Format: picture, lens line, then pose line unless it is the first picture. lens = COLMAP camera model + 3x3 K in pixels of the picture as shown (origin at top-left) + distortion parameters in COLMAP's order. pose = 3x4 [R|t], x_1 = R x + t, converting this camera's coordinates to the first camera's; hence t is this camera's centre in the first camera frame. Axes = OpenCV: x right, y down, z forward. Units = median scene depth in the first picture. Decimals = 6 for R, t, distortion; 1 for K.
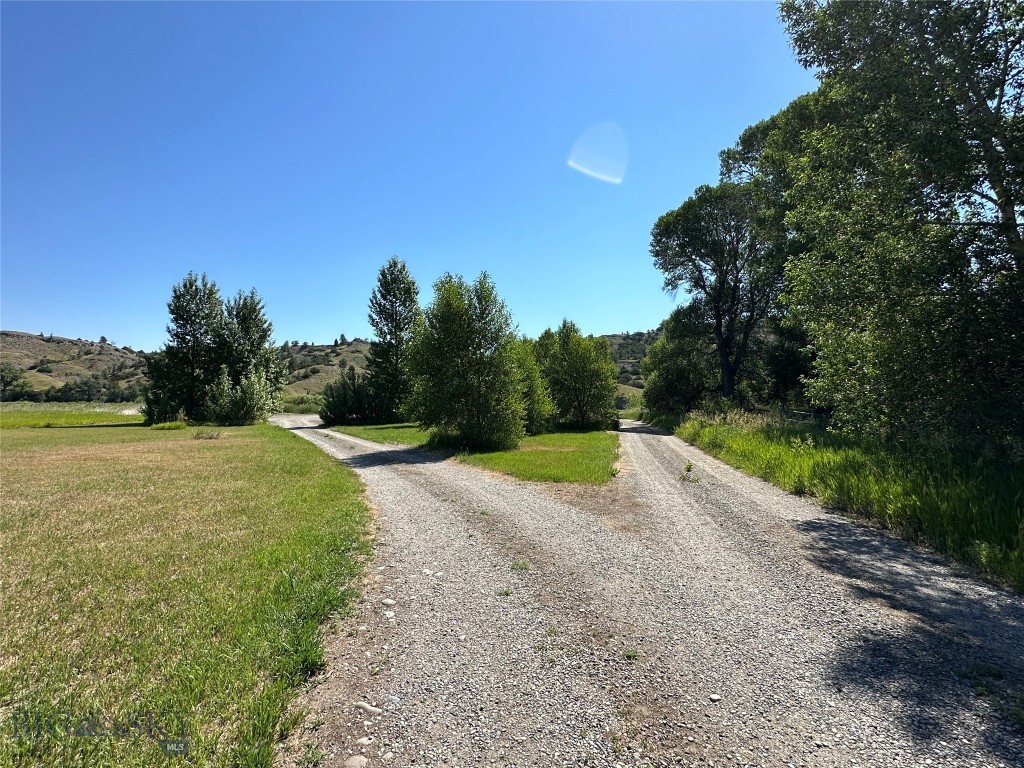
lens RADIAL K [[524.3, 0, 508.6], [0, 524.3, 385.0], [0, 0, 1]] dist [0.000315, 0.001026]
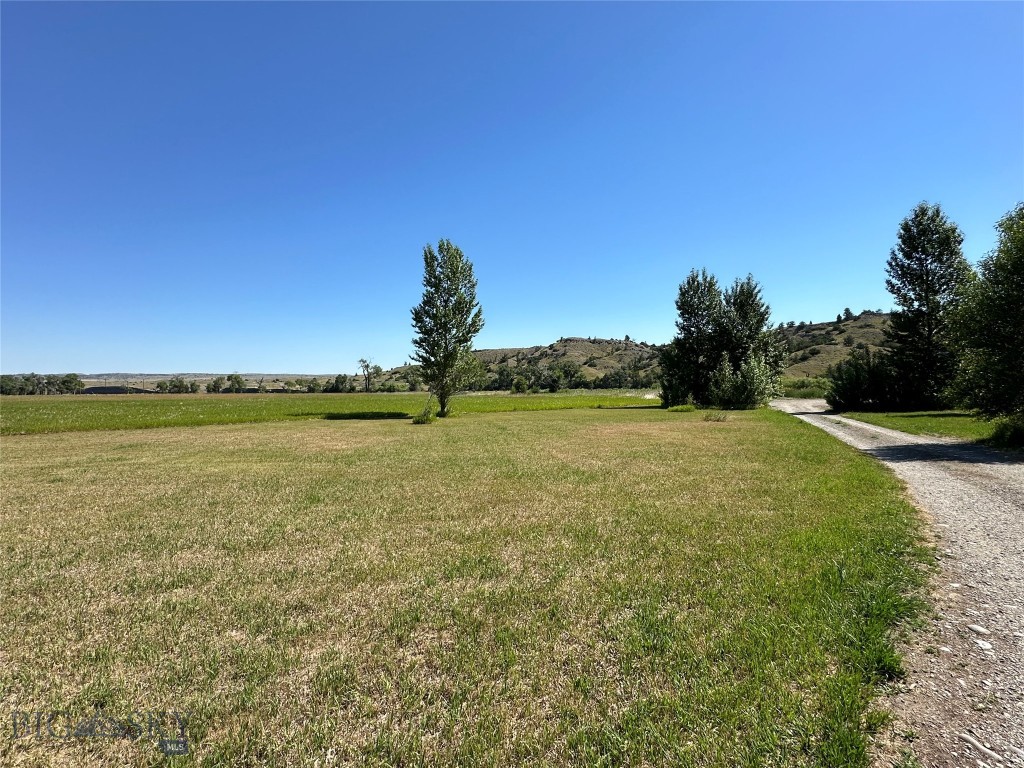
lens RADIAL K [[524.3, 0, 508.6], [0, 524.3, 385.0], [0, 0, 1]] dist [0.000315, 0.001026]
pose [[0.635207, -0.016644, -0.772162, -0.005958], [0.039398, 0.999164, 0.010872, -0.000049], [0.771336, -0.037328, 0.635332, -0.006323]]
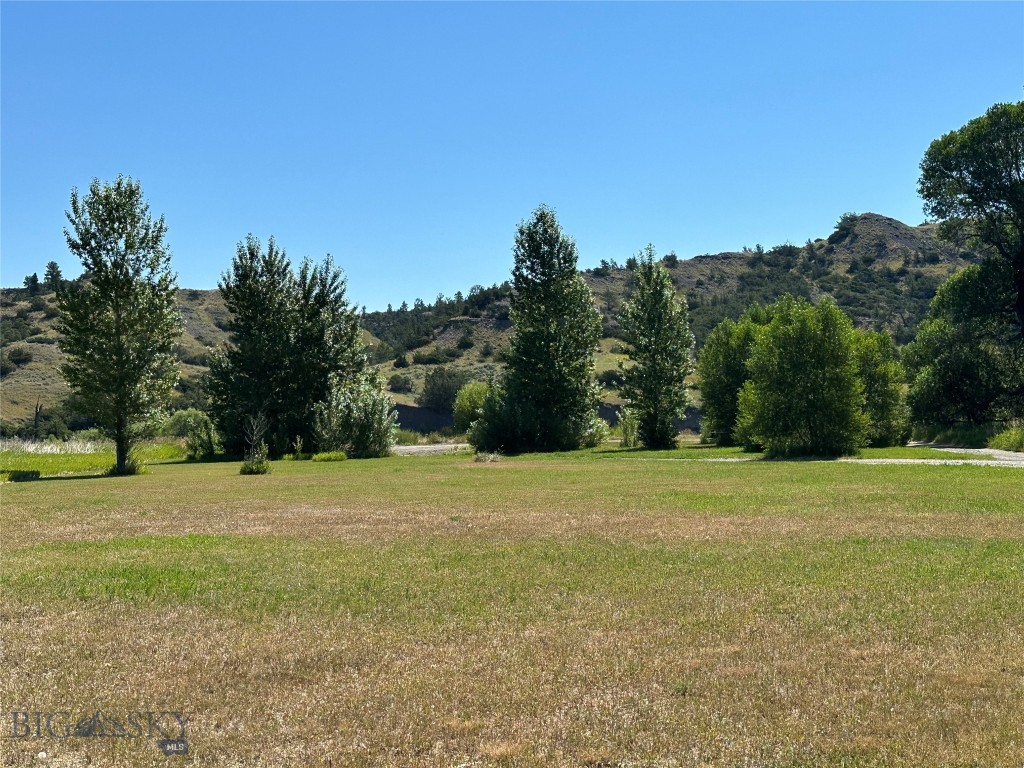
lens RADIAL K [[1371.2, 0, 512.0], [0, 1371.2, 384.0], [0, 0, 1]] dist [0.116628, -0.008158]
pose [[0.997988, -0.021367, 0.059690, -0.386828], [0.021126, 0.999766, 0.004677, -0.025469], [-0.059776, -0.003407, 0.998206, -0.804376]]
